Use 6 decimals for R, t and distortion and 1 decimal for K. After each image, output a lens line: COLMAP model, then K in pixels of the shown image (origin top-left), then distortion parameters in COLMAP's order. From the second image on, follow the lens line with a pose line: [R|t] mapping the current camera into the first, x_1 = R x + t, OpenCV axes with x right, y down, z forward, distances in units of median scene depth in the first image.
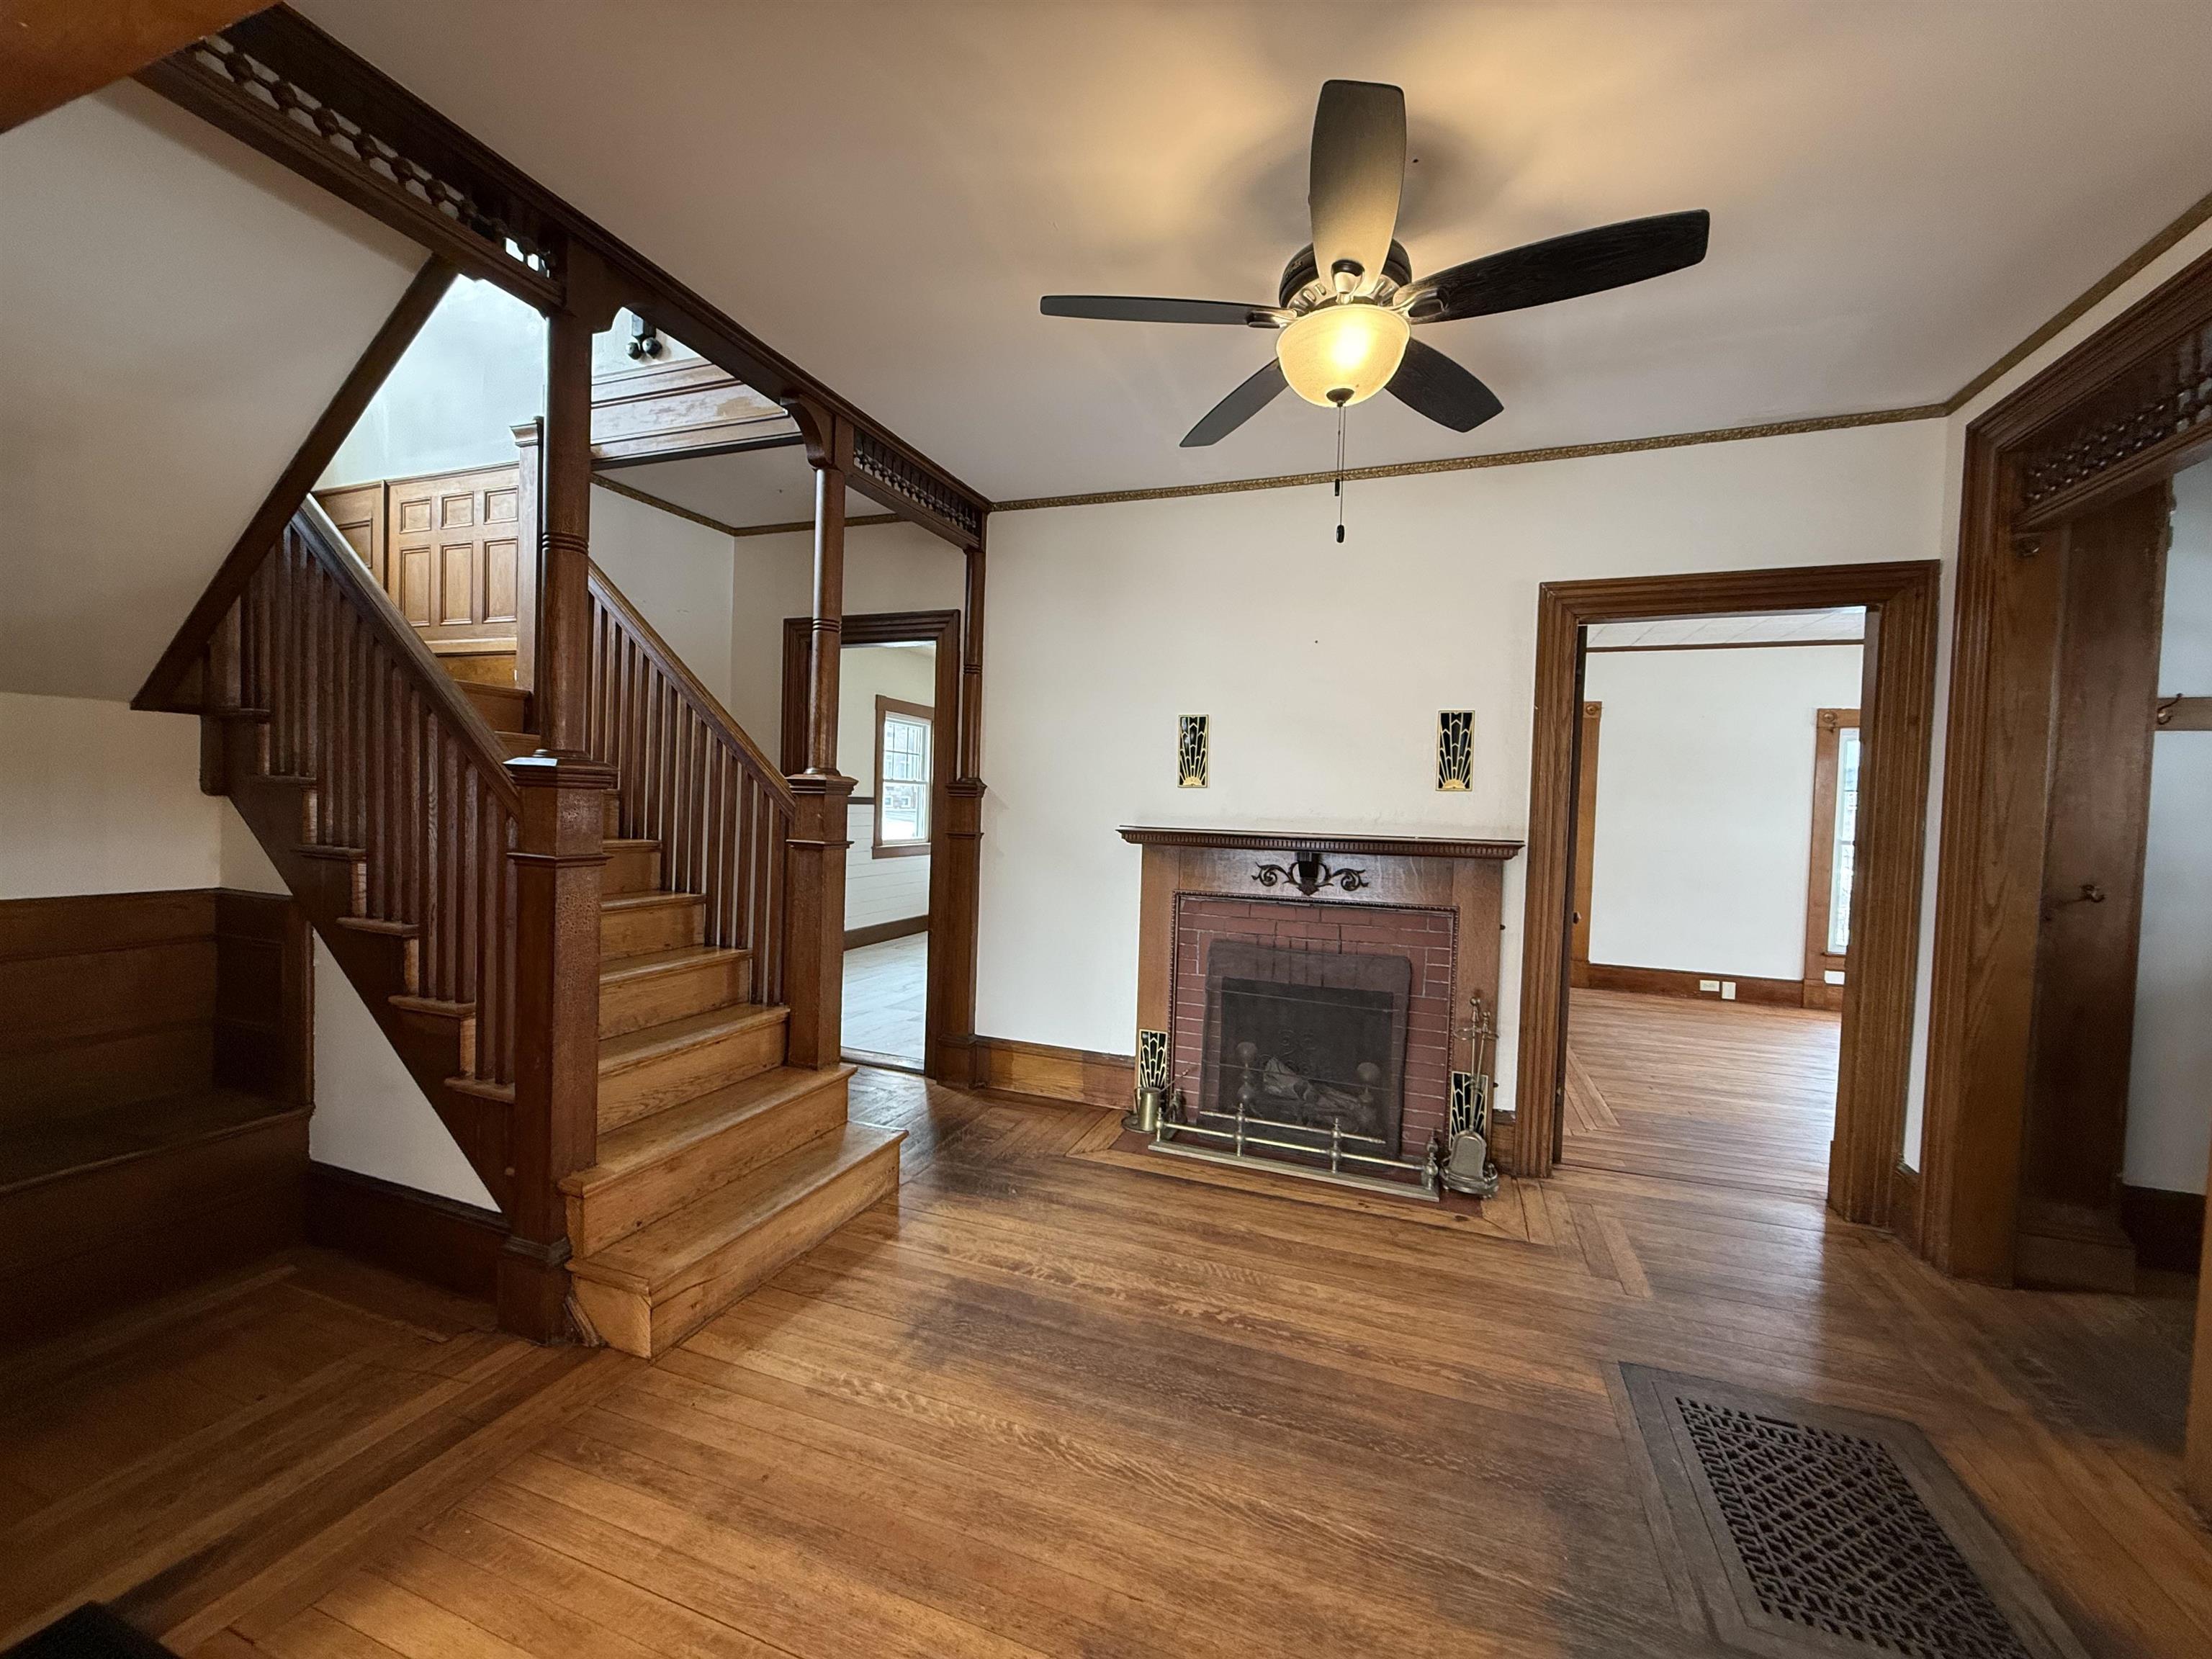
lens RADIAL K [[870.0, 0, 1094.0], [0, 870.0, 830.5], [0, 0, 1]] dist [-0.000946, -0.000149]
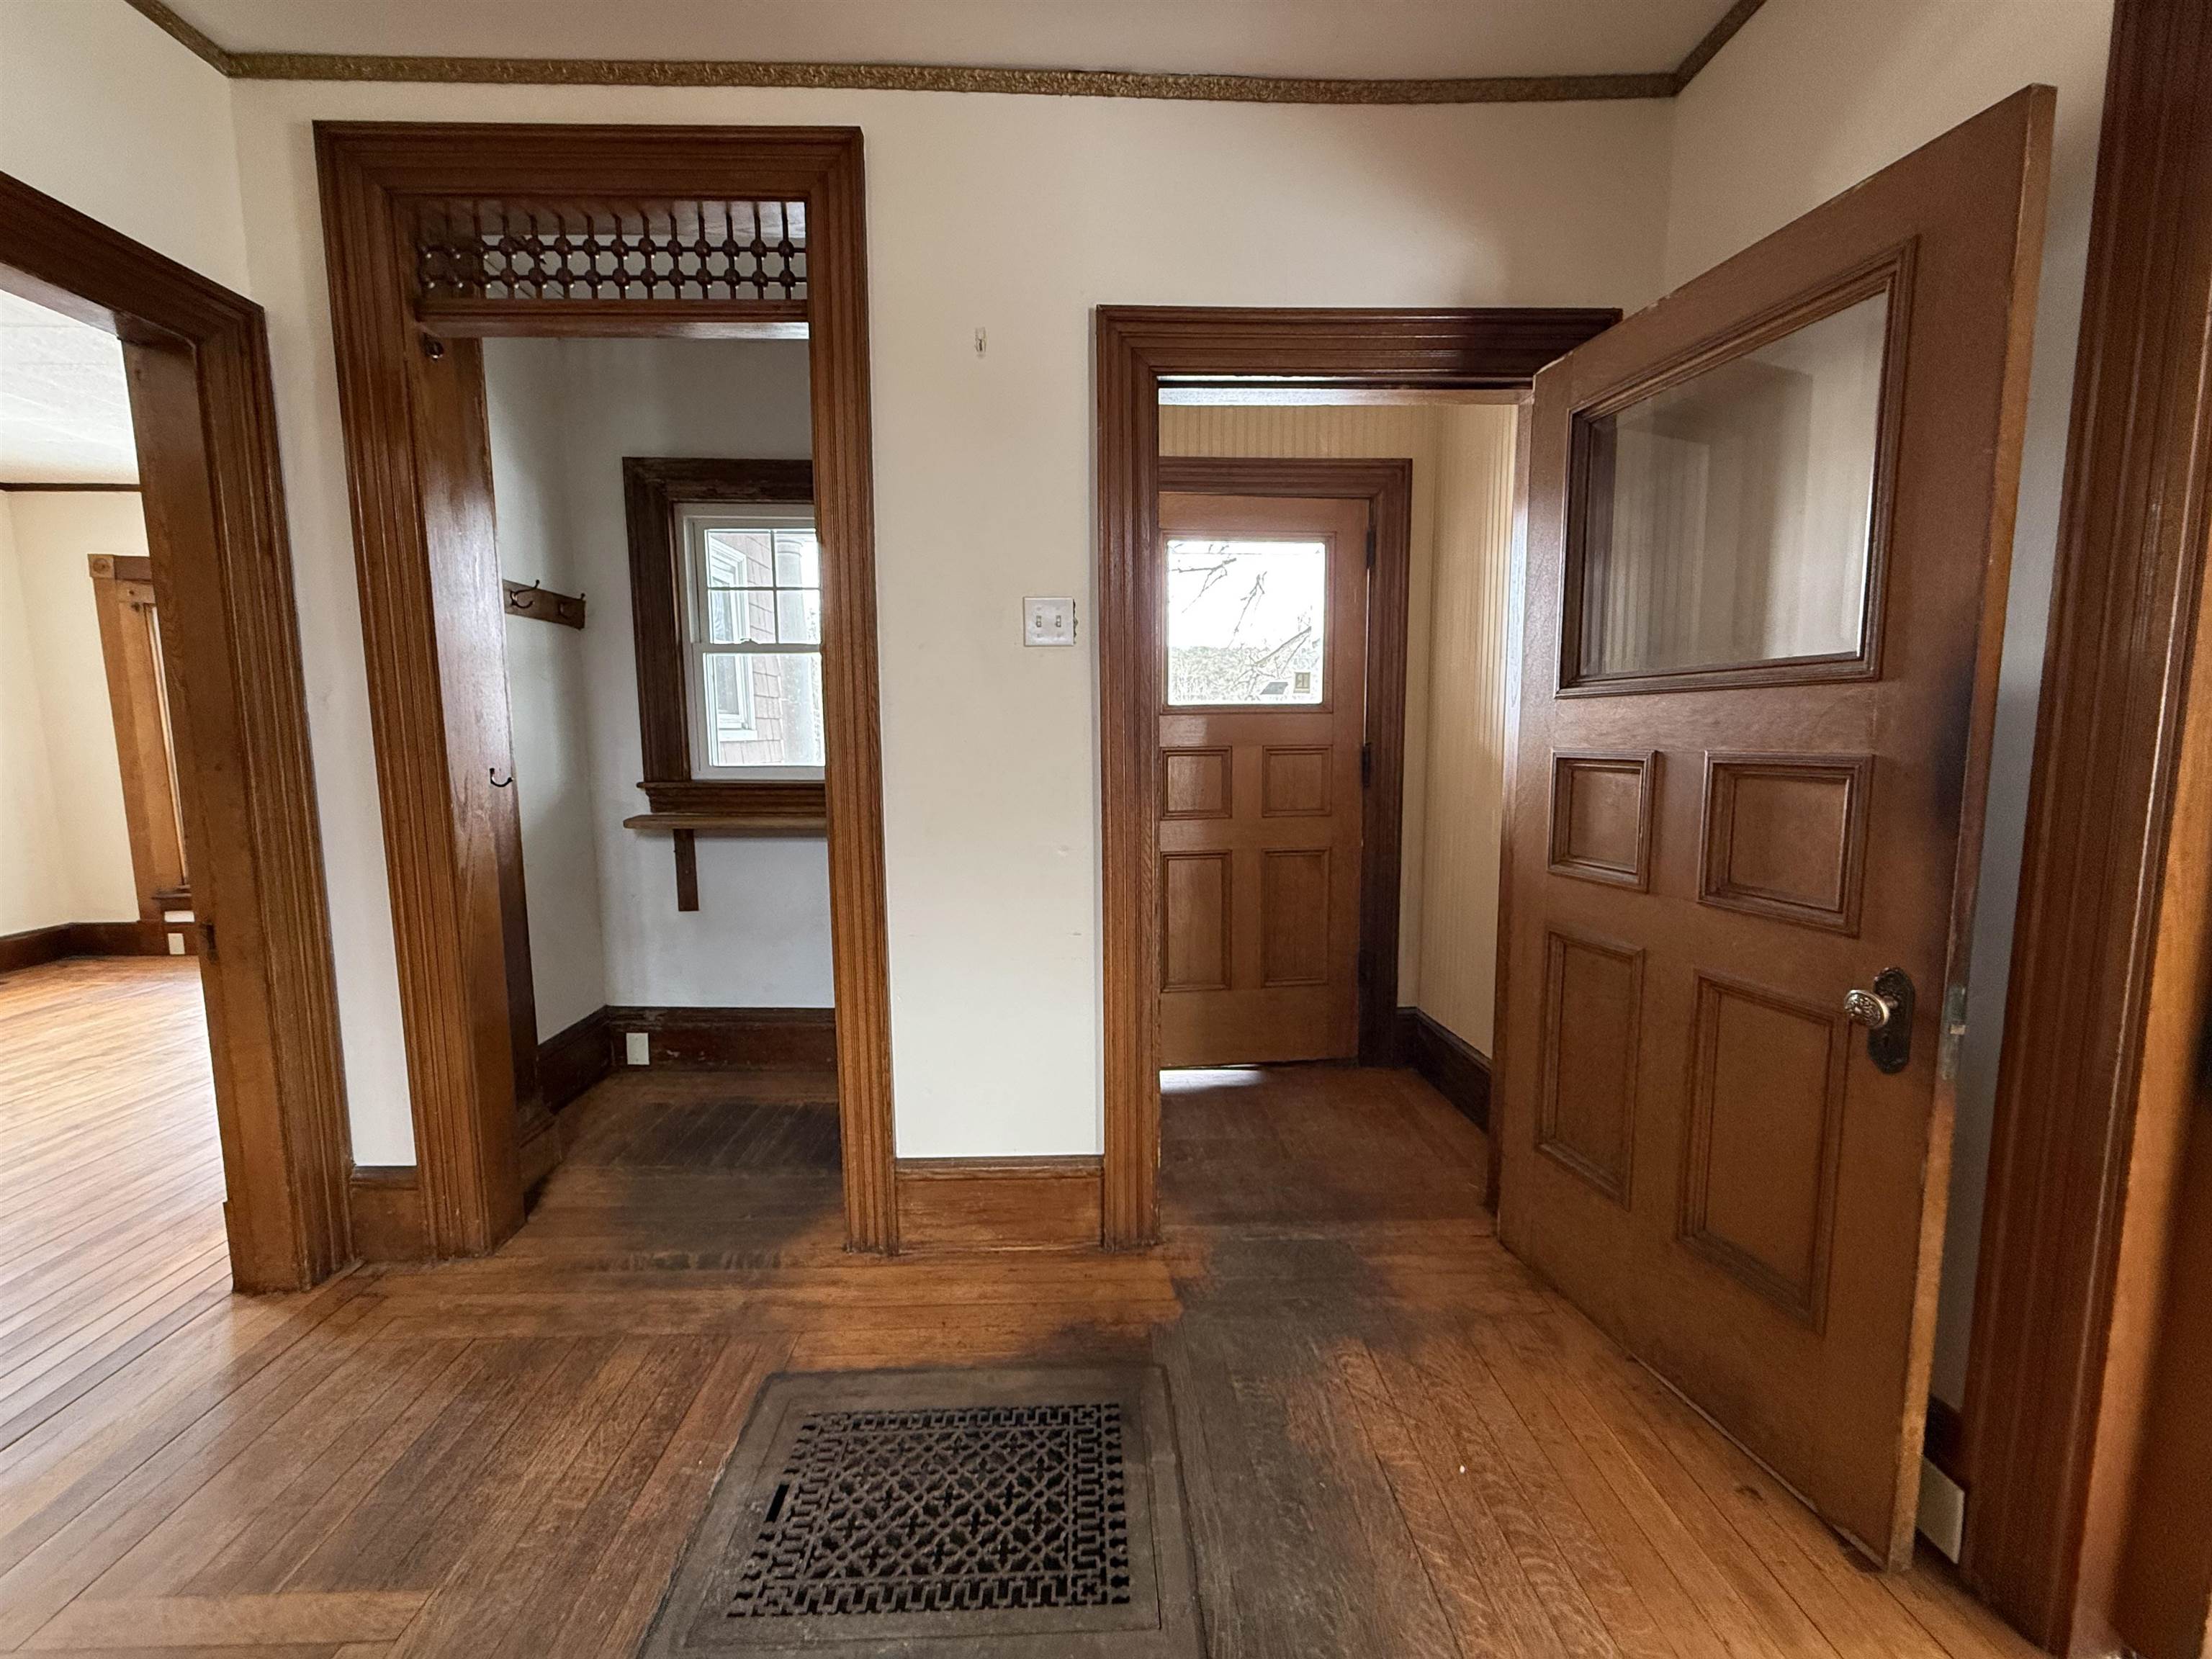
lens RADIAL K [[870.0, 0, 1094.0], [0, 870.0, 830.5], [0, 0, 1]] dist [-0.000946, -0.000149]
pose [[-0.392096, -0.126224, 0.911224, 0.055849], [0.022141, 0.988960, 0.146519, 0.006343], [-0.919658, 0.077625, -0.384972, 0.773262]]
